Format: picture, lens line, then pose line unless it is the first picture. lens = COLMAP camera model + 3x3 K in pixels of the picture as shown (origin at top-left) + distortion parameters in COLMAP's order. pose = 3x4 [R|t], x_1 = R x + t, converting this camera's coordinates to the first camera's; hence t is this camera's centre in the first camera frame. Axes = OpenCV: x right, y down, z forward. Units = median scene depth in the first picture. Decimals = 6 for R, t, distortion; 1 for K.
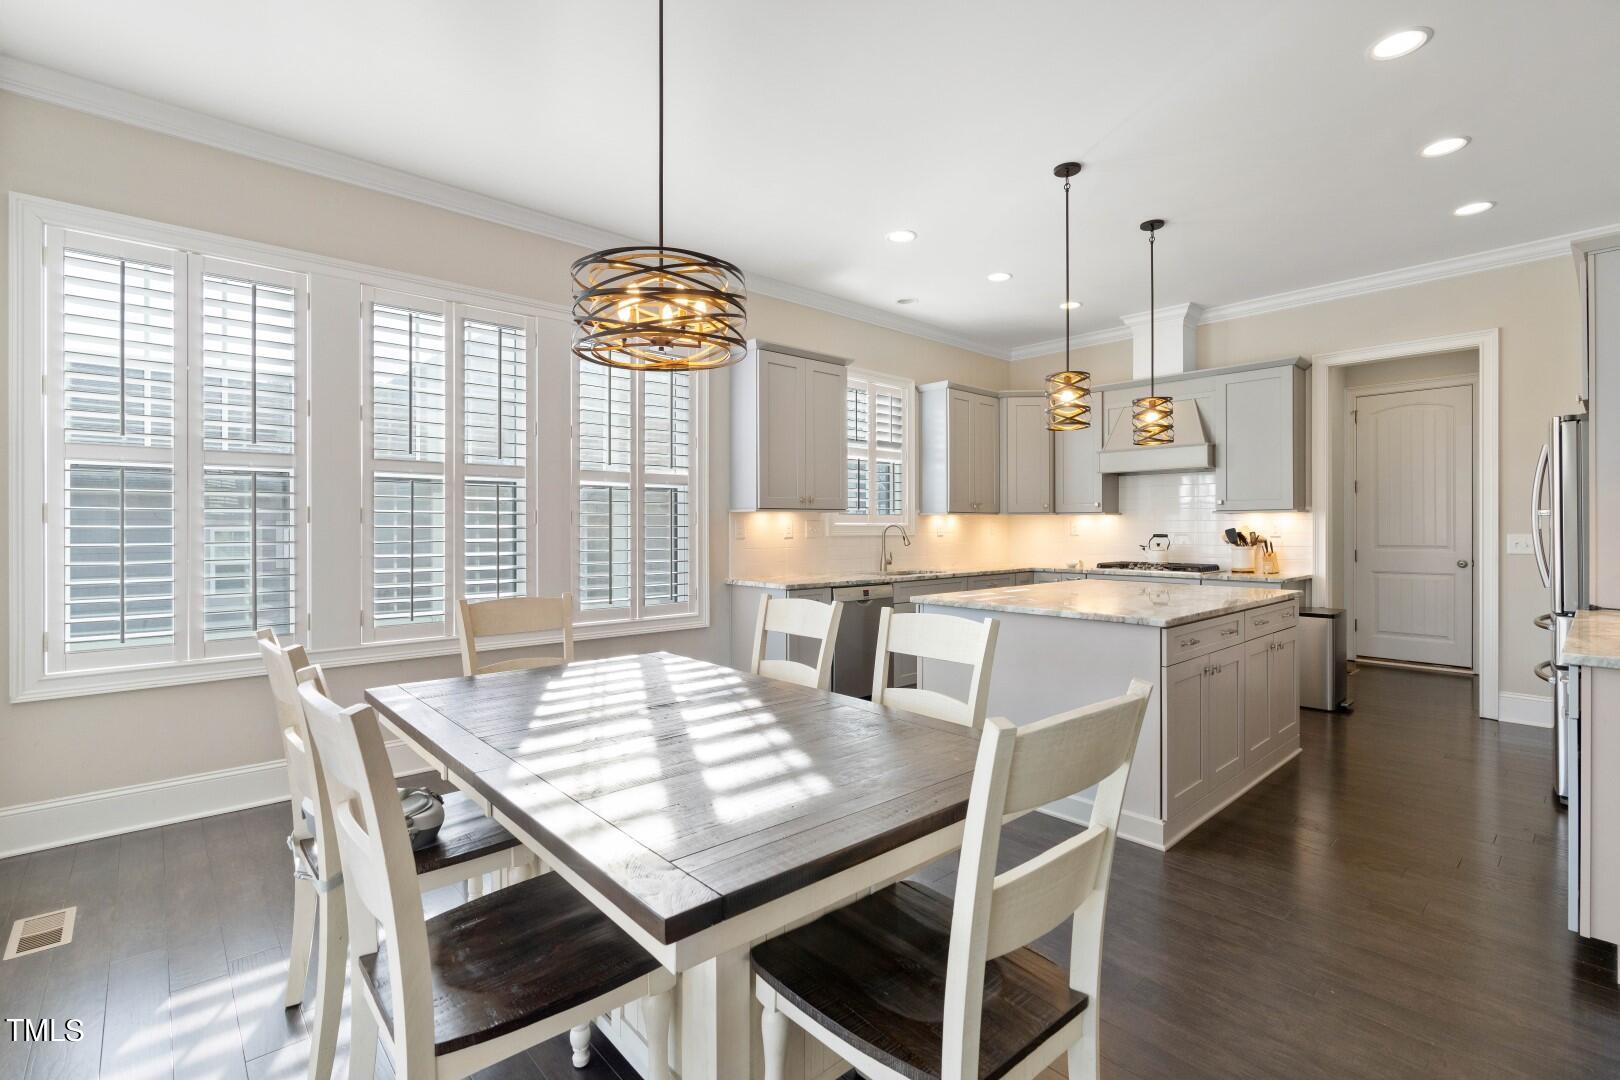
lens RADIAL K [[736.2, 0, 808.2], [0, 736.2, 531.9], [0, 0, 1]] dist [-0.004583, 0.001857]
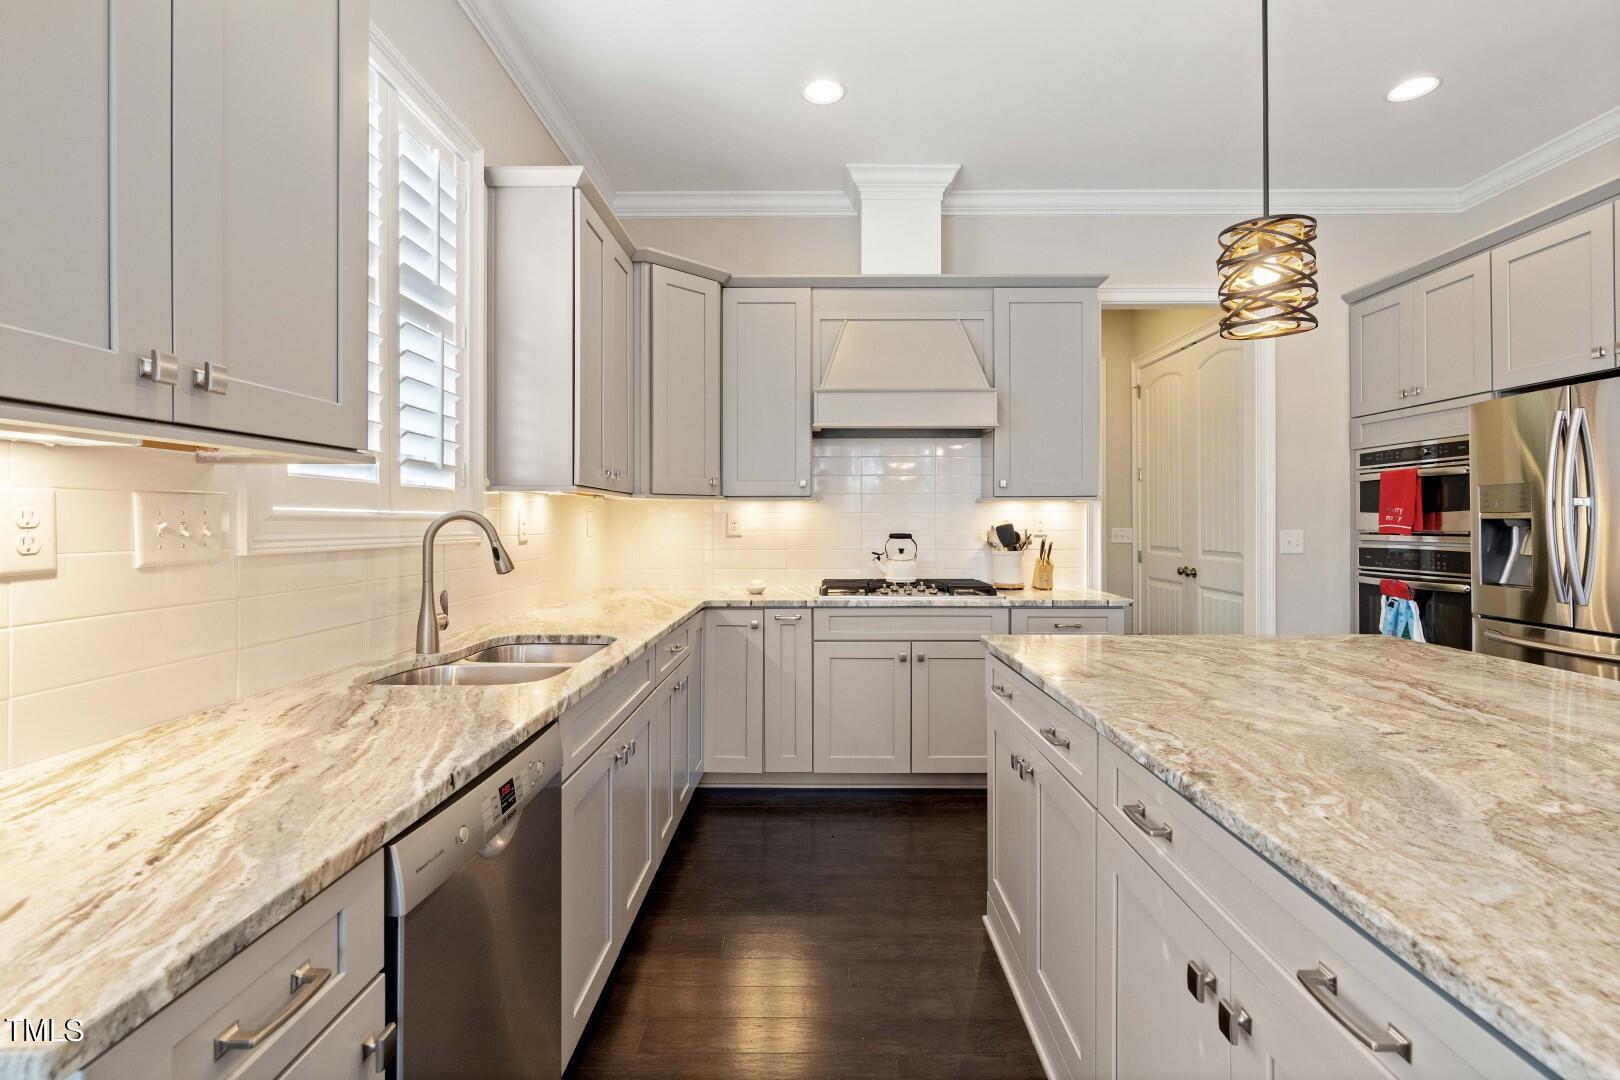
lens RADIAL K [[736.2, 0, 804.3], [0, 736.2, 525.6], [0, 0, 1]] dist [-0.004583, 0.001857]
pose [[0.681238, 0.000095, 0.732062, -0.030864], [0.003922, 0.999985, -0.003780, -0.001930], [-0.732052, 0.005446, 0.681227, 0.662719]]
